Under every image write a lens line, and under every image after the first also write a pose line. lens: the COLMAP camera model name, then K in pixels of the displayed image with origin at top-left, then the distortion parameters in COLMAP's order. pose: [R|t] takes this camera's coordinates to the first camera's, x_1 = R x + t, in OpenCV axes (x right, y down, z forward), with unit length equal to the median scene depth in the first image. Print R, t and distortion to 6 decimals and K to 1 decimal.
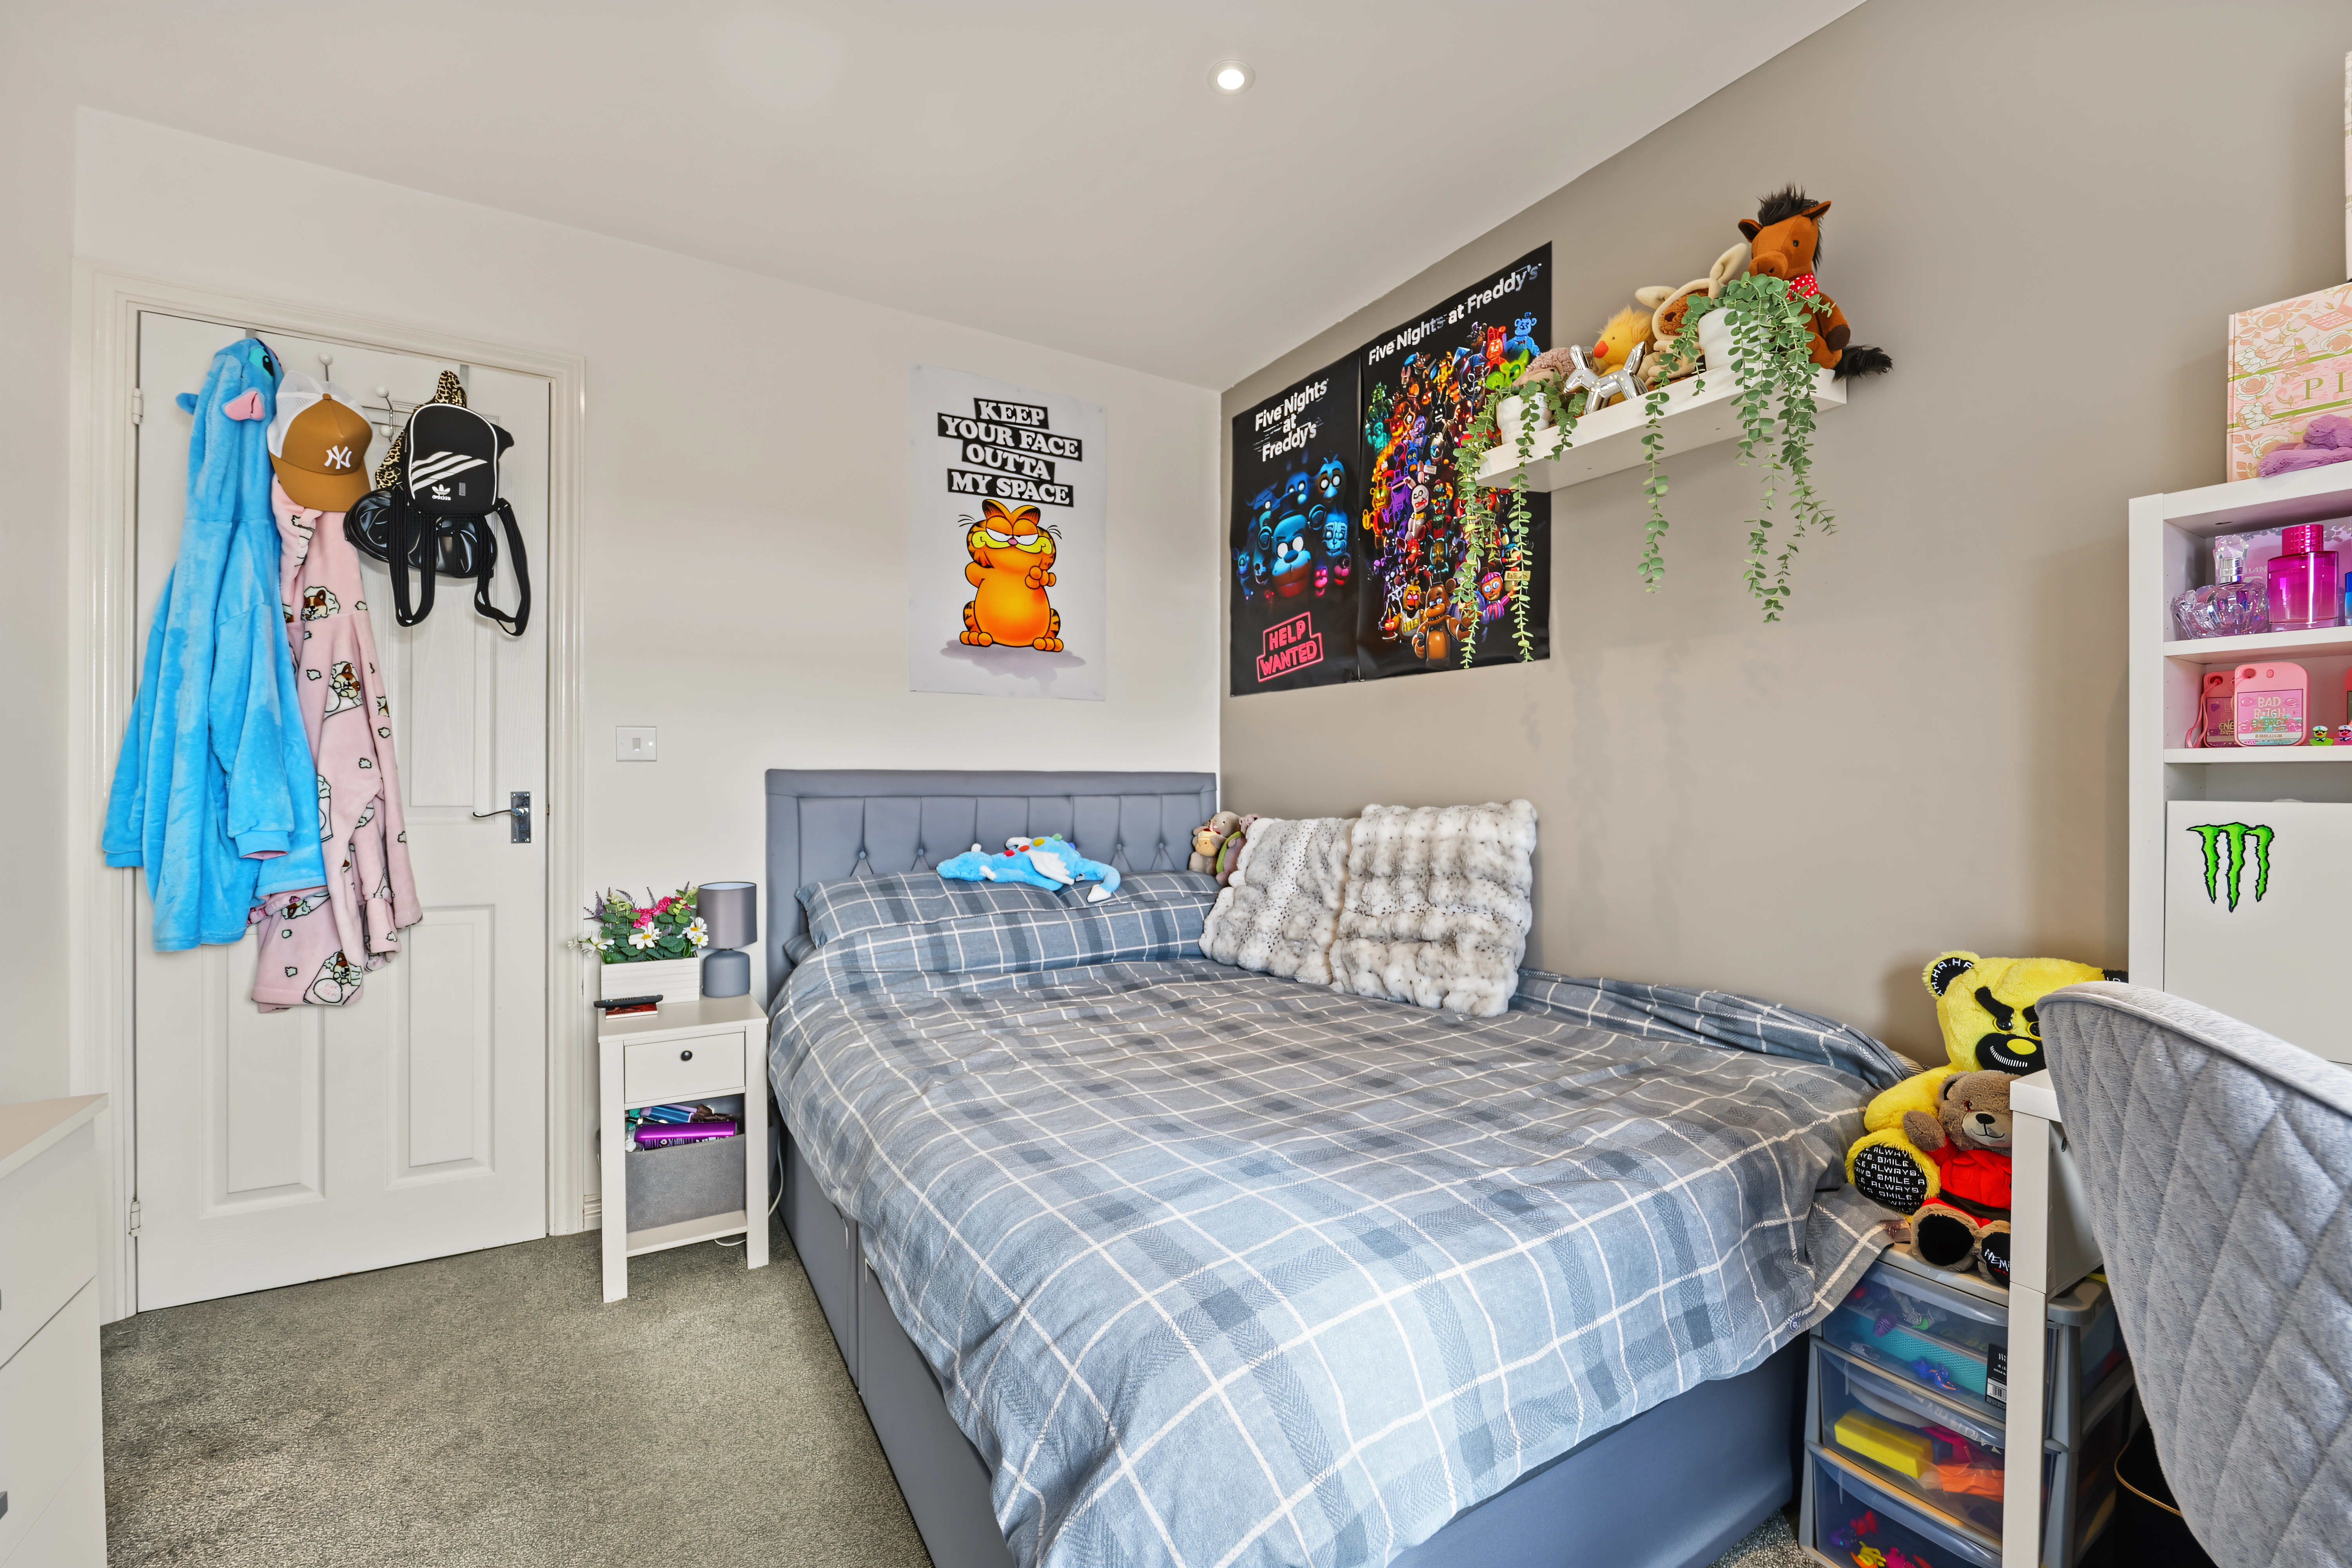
lens RADIAL K [[941.7, 0, 1174.9], [0, 941.7, 786.0], [0, 0, 1]] dist [-0.004717, -0.000390]
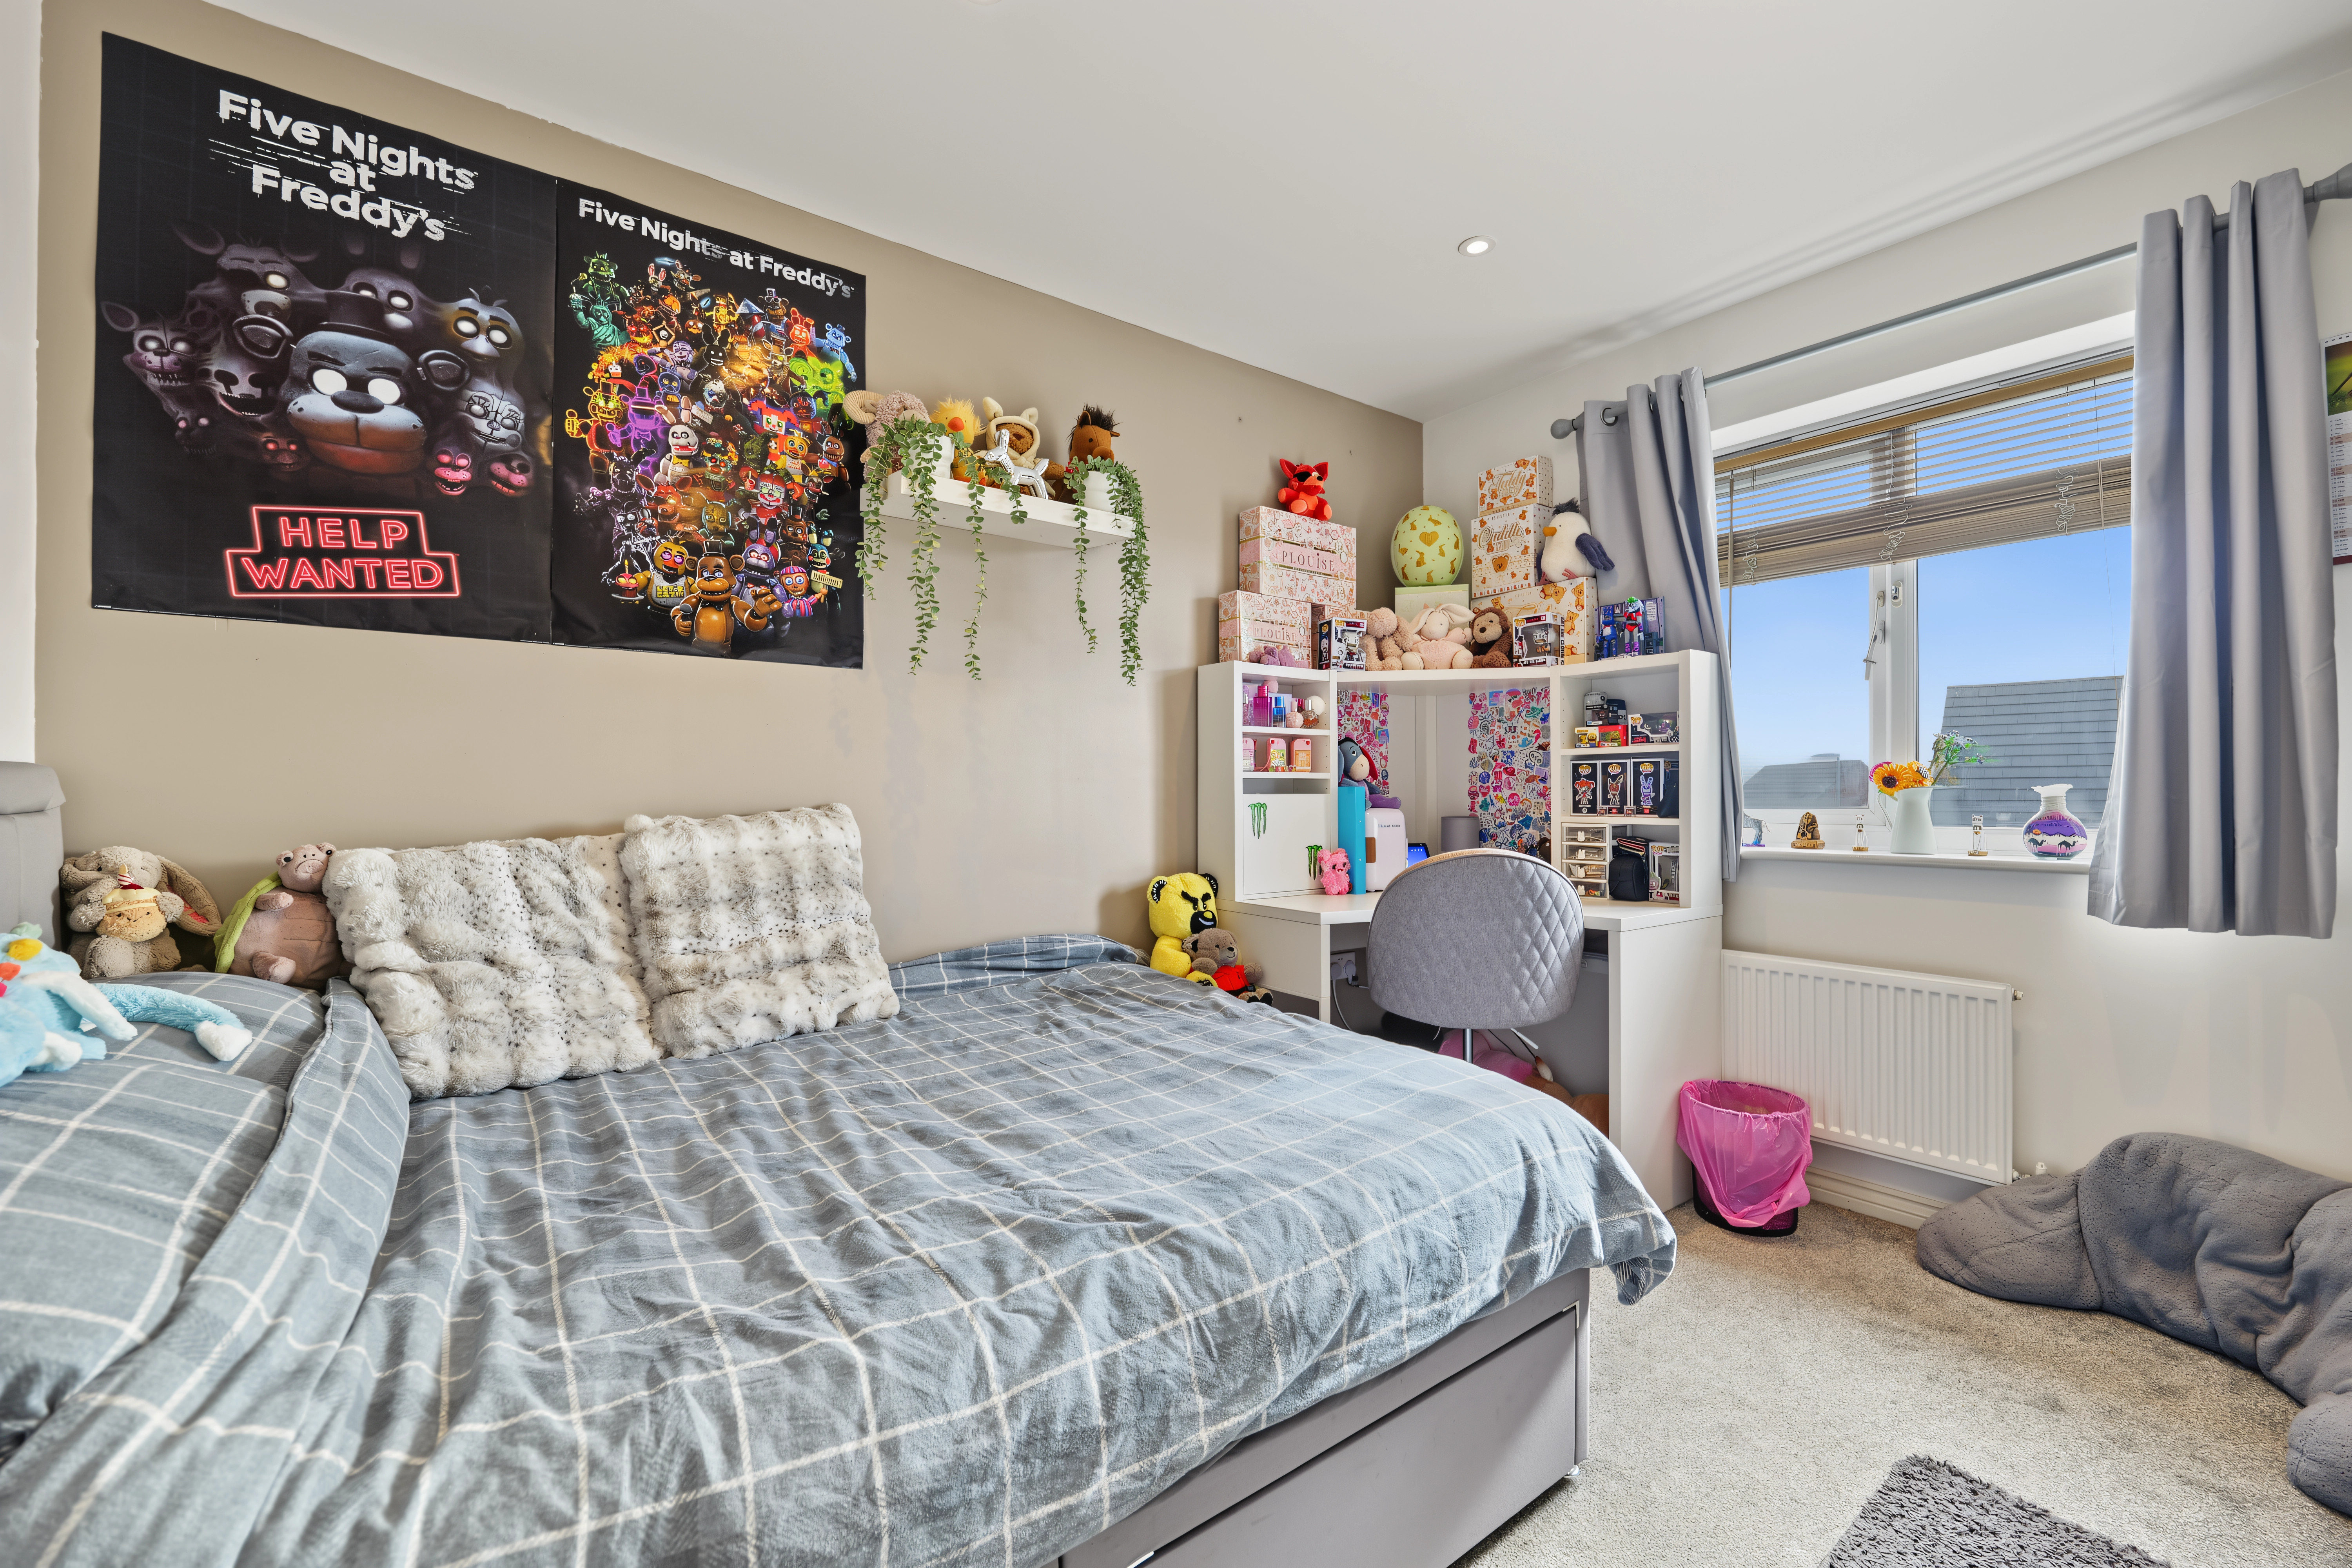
lens RADIAL K [[941.7, 0, 1177.3], [0, 941.7, 783.9], [0, 0, 1]] dist [-0.004717, -0.000390]
pose [[-0.077111, 0.001975, 0.997021, -0.578481], [0.004350, 0.999989, -0.001644, -0.002610], [-0.997013, 0.004210, -0.077118, 0.620070]]
